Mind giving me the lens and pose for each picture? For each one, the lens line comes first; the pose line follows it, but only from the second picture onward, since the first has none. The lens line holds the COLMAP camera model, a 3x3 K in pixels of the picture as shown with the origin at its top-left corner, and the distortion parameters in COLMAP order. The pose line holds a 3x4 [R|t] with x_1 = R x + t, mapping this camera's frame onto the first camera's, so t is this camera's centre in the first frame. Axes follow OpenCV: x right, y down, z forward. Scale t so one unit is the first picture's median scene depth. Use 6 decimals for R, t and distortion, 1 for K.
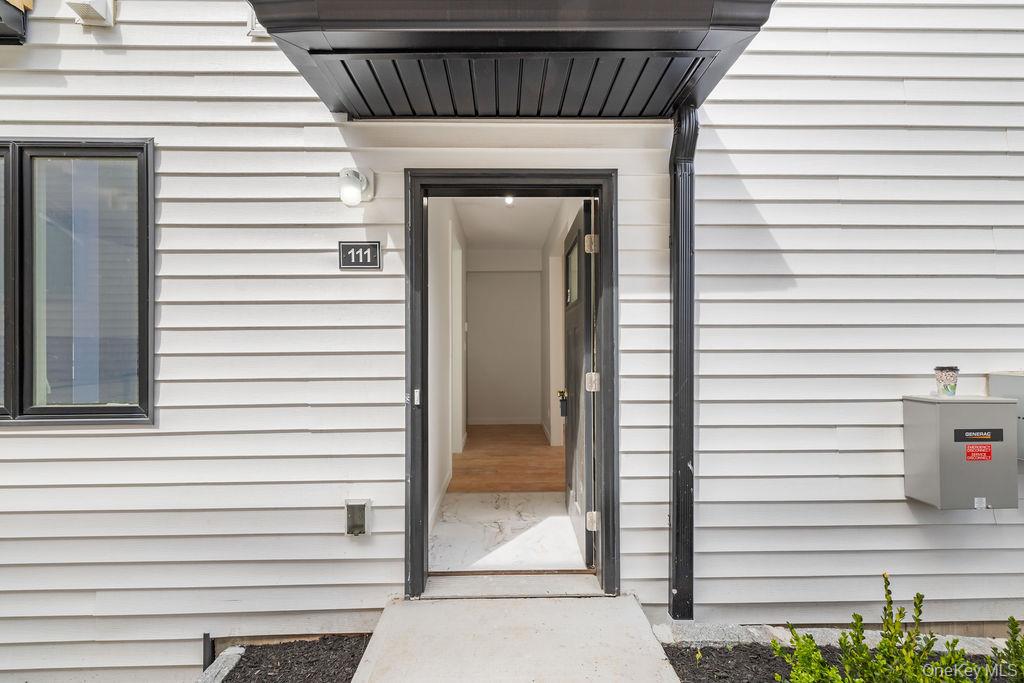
lens RADIAL K [[432.2, 0, 512.1], [0, 432.2, 338.1], [0, 0, 1]] dist [0.000597, 0.000367]
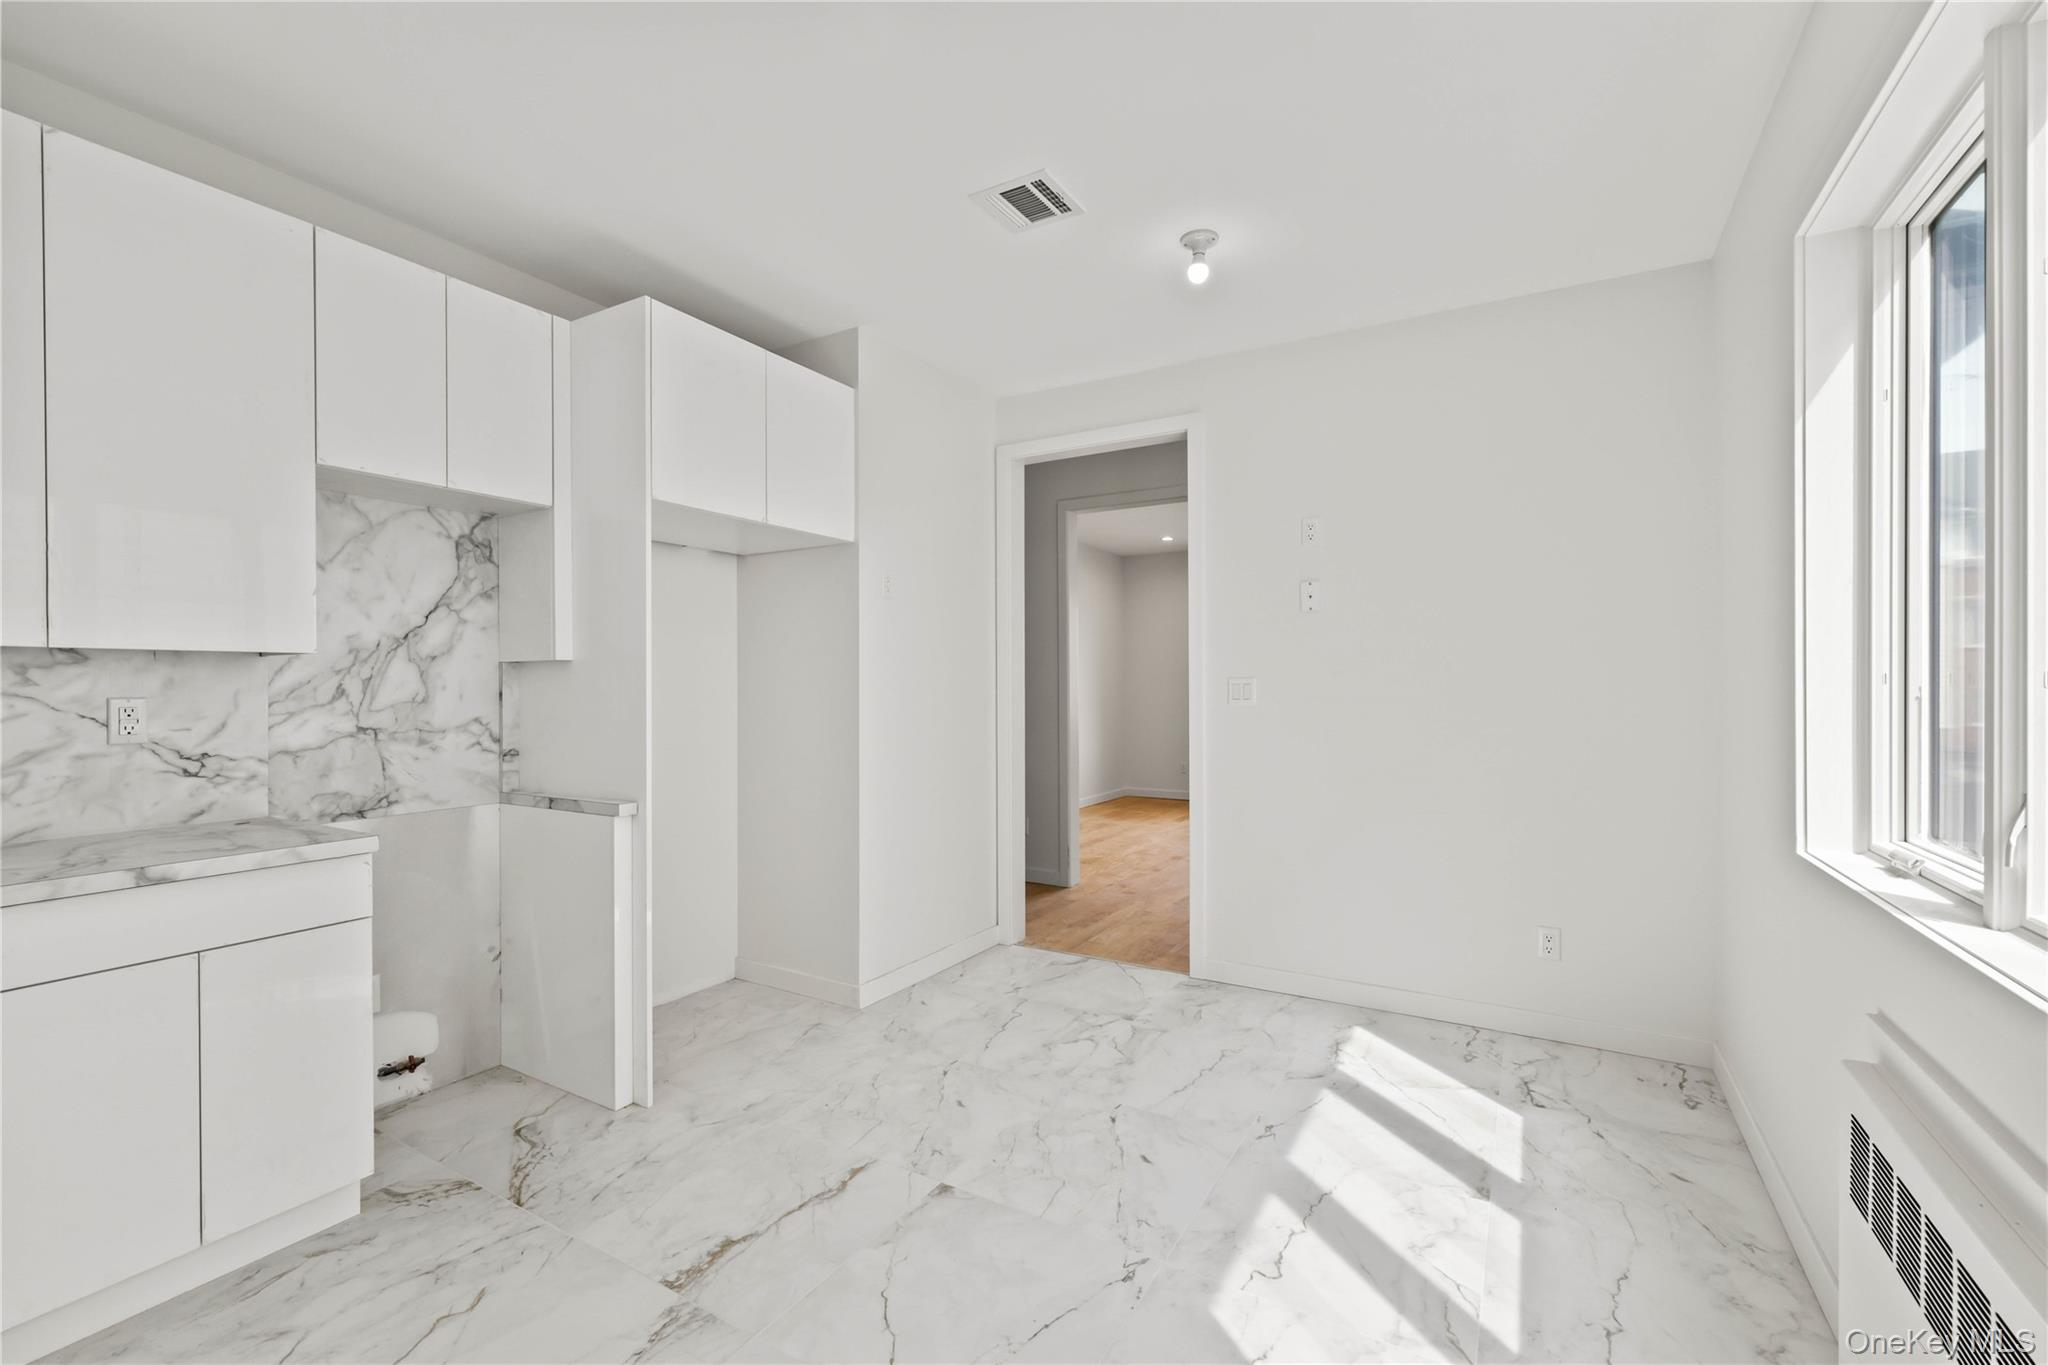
lens RADIAL K [[853.5, 0, 1024.5], [0, 853.5, 691.2], [0, 0, 1]] dist [0.000882, -0.000127]
pose [[0.529929, -0.003093, 0.848036, -0.951130], [-0.001333, 0.999989, 0.004481, 0.015324], [-0.848041, -0.003505, 0.529919, 0.625868]]
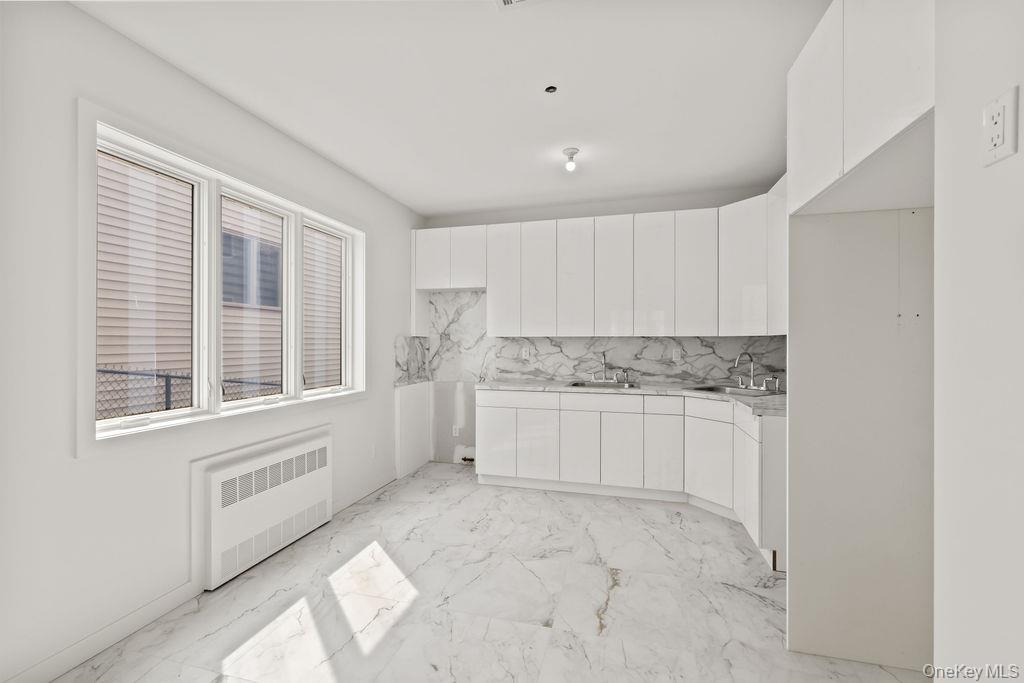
lens RADIAL K [[432.2, 0, 512.1], [0, 432.2, 338.1], [0, 0, 1]] dist [0.000597, 0.000367]
pose [[-0.282234, -0.005293, -0.959331, -0.127272], [0.005966, 0.999956, -0.007273, 0.005179], [0.959327, -0.007776, -0.282190, 1.011994]]
